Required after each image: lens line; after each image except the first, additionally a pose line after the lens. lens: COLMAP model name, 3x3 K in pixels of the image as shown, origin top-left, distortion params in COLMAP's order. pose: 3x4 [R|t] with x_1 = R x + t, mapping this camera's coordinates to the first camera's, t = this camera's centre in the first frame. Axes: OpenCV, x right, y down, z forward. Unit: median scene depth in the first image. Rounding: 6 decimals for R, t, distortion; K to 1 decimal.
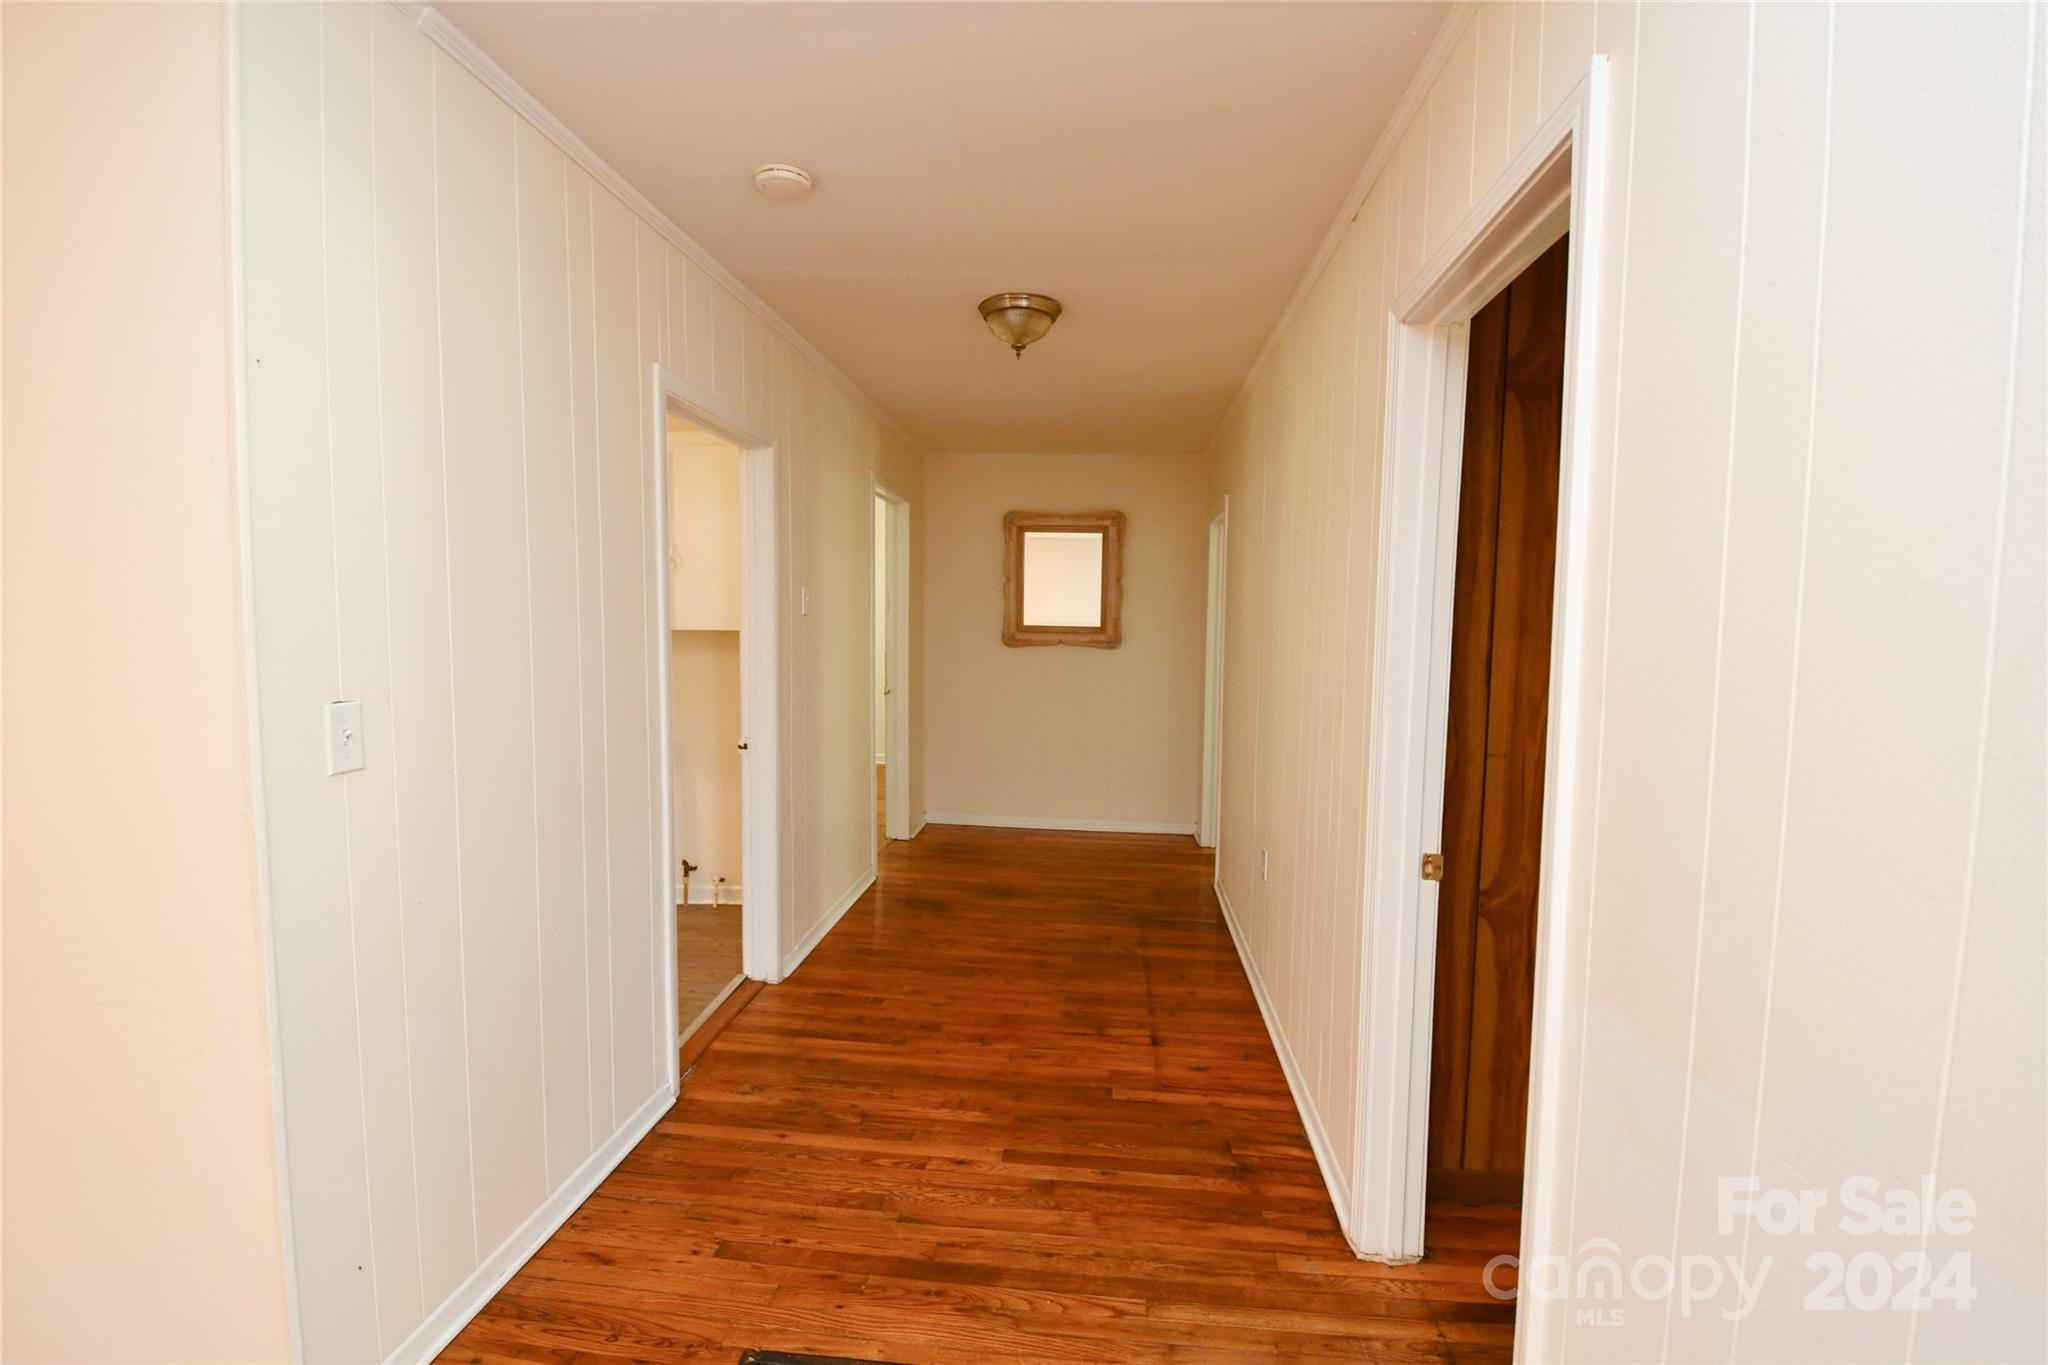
lens RADIAL K [[907.9, 0, 1026.7], [0, 907.9, 699.3], [0, 0, 1]] dist [0.018553, -0.020837]
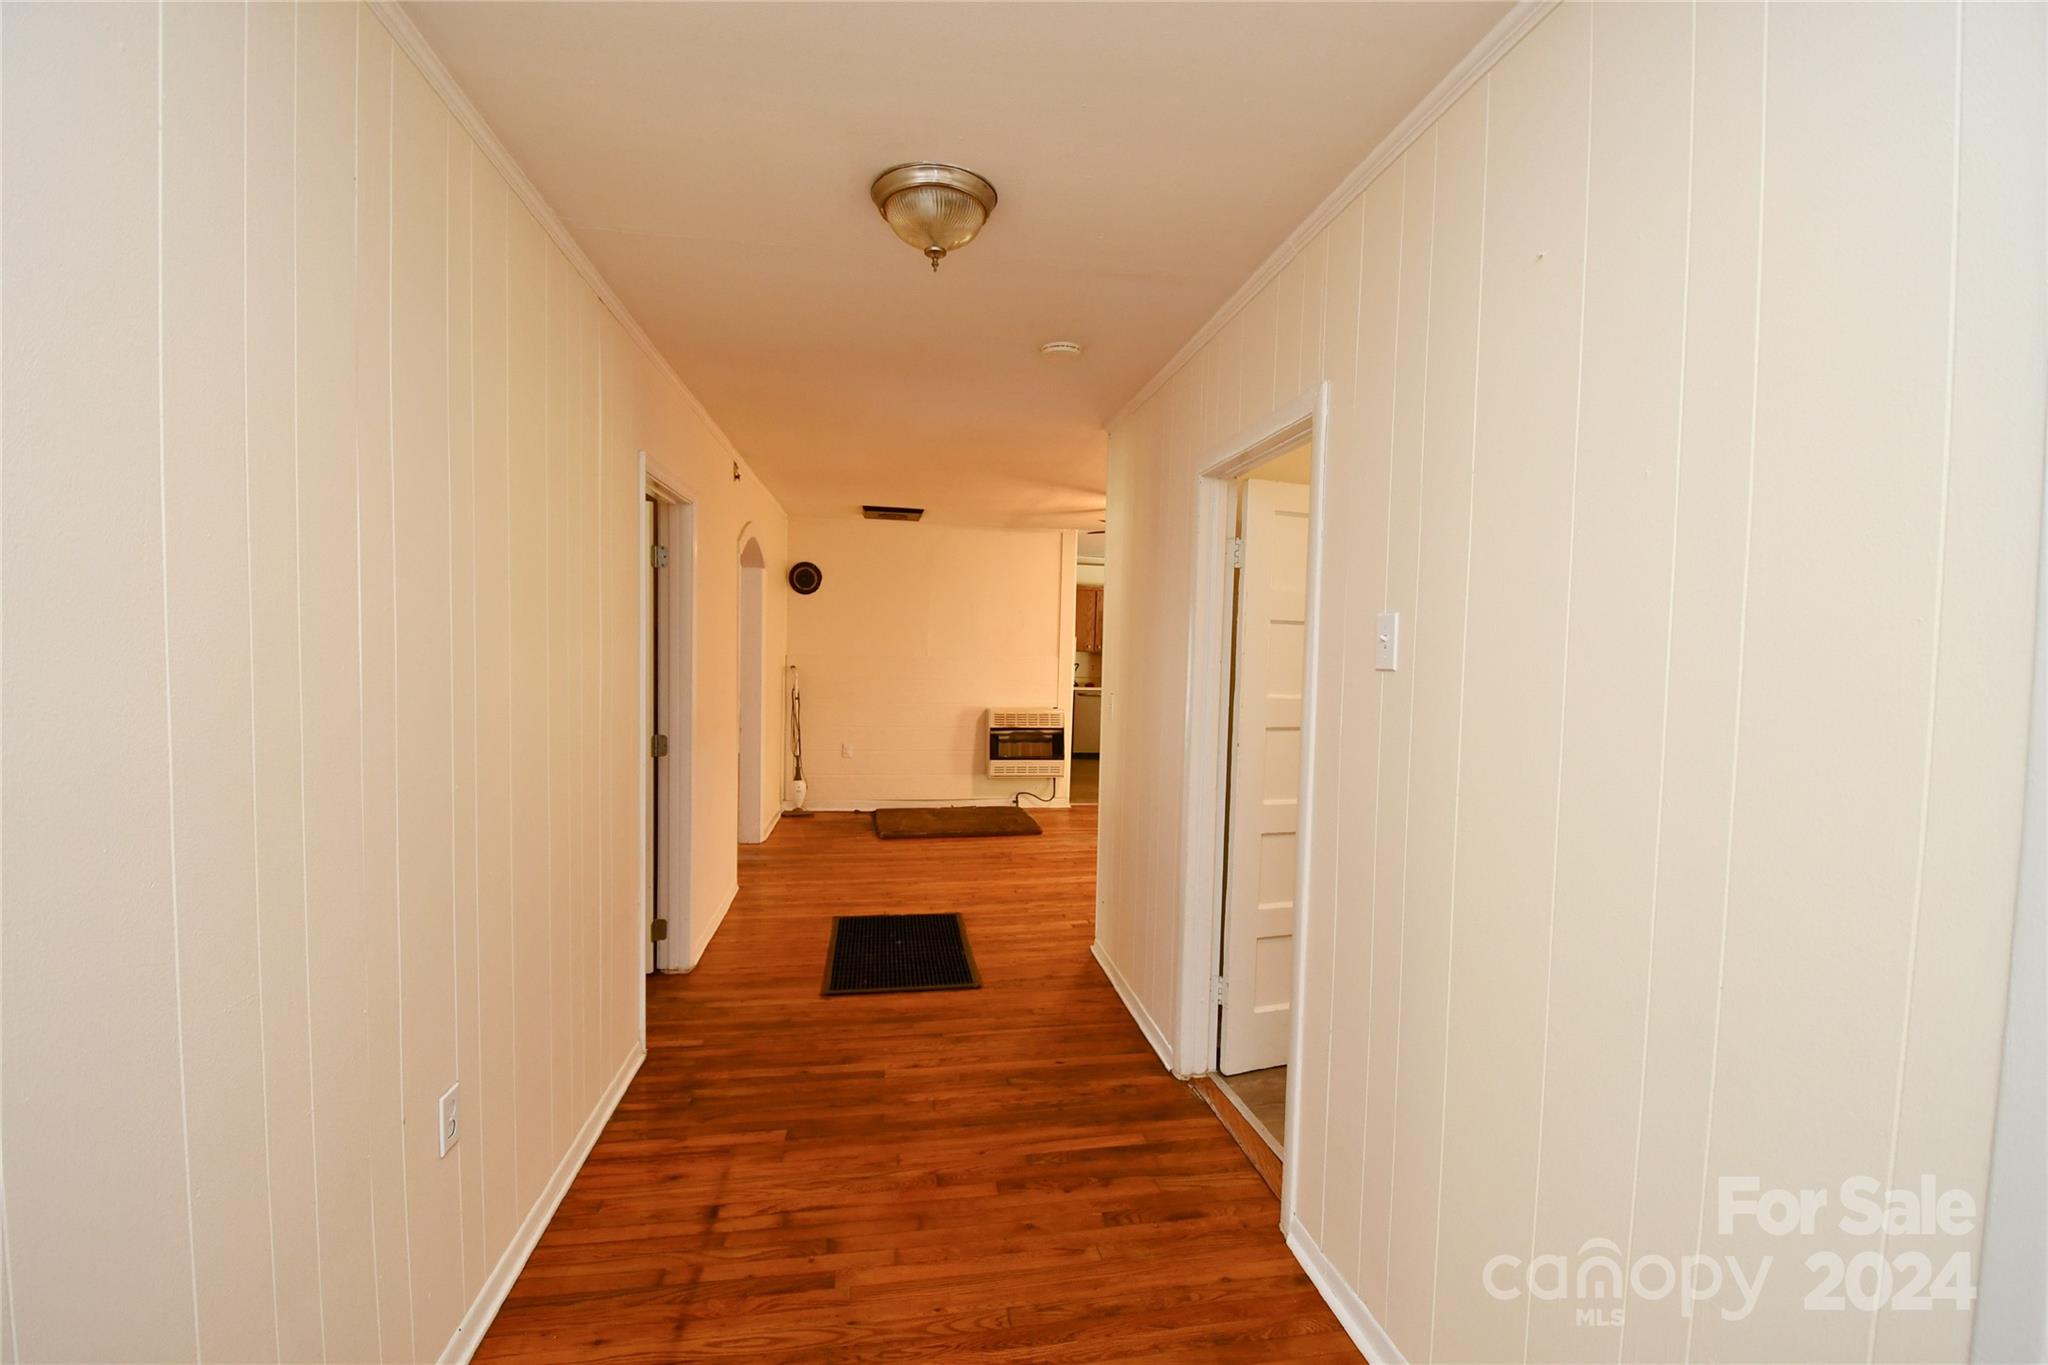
lens RADIAL K [[907.9, 0, 1026.7], [0, 907.9, 699.3], [0, 0, 1]] dist [0.018553, -0.020837]
pose [[-0.968912, -0.020850, -0.246524, 0.093714], [-0.054093, 0.990187, 0.128857, -0.174701], [0.241418, 0.138187, -0.960532, 1.932607]]
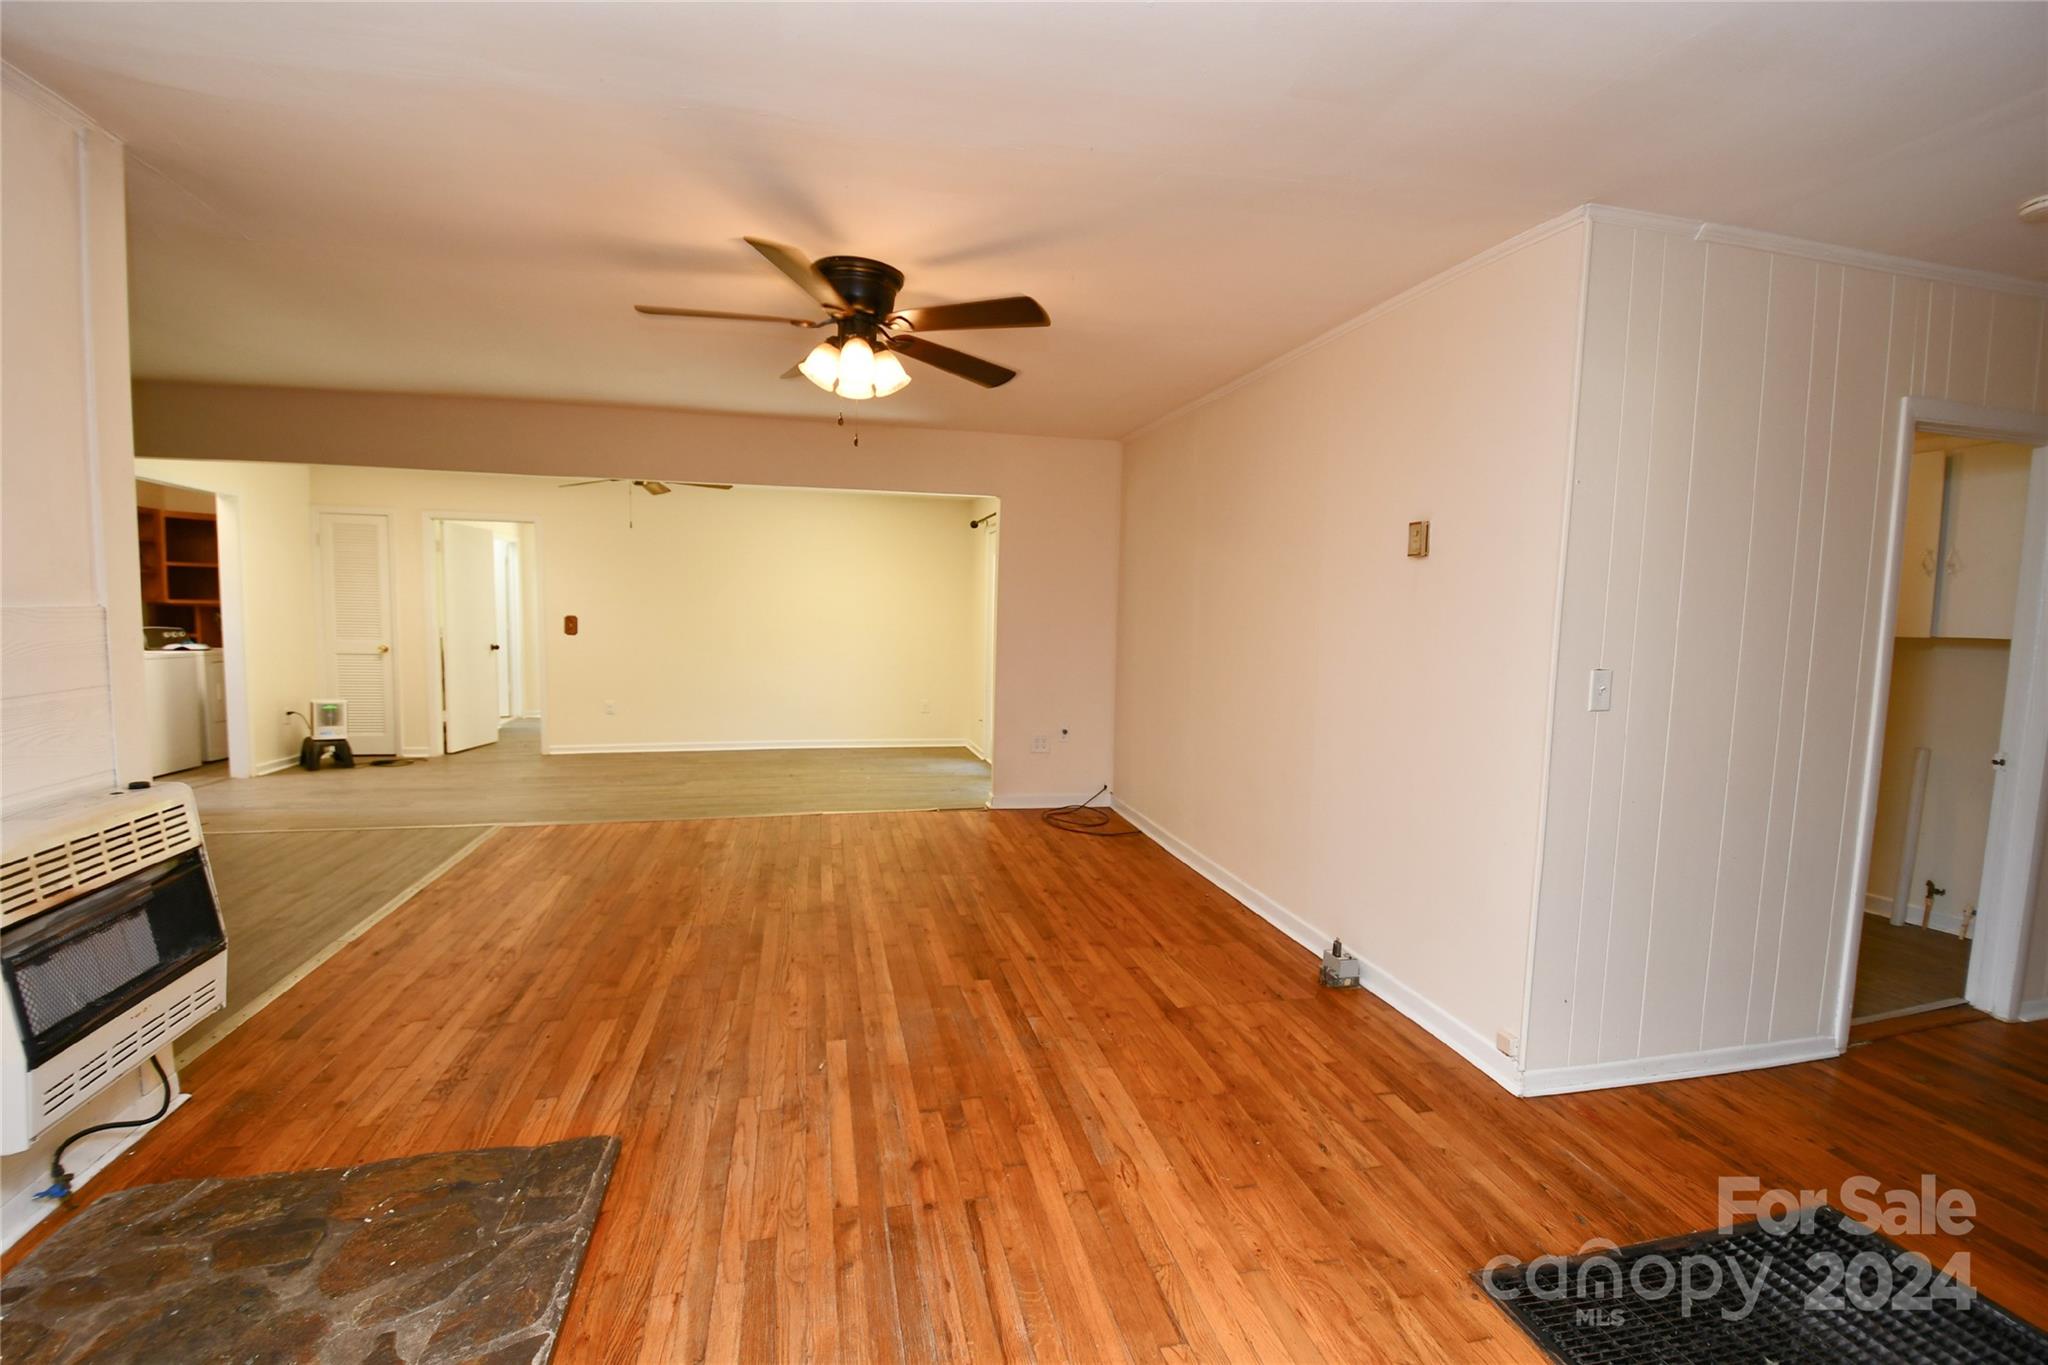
lens RADIAL K [[907.9, 0, 1026.7], [0, 907.9, 699.3], [0, 0, 1]] dist [0.018553, -0.020837]
pose [[0.329568, 0.086803, -0.940133, 0.274056], [-0.092580, 0.993937, 0.059316, 0.030258], [0.939582, 0.067489, 0.335606, -0.315546]]
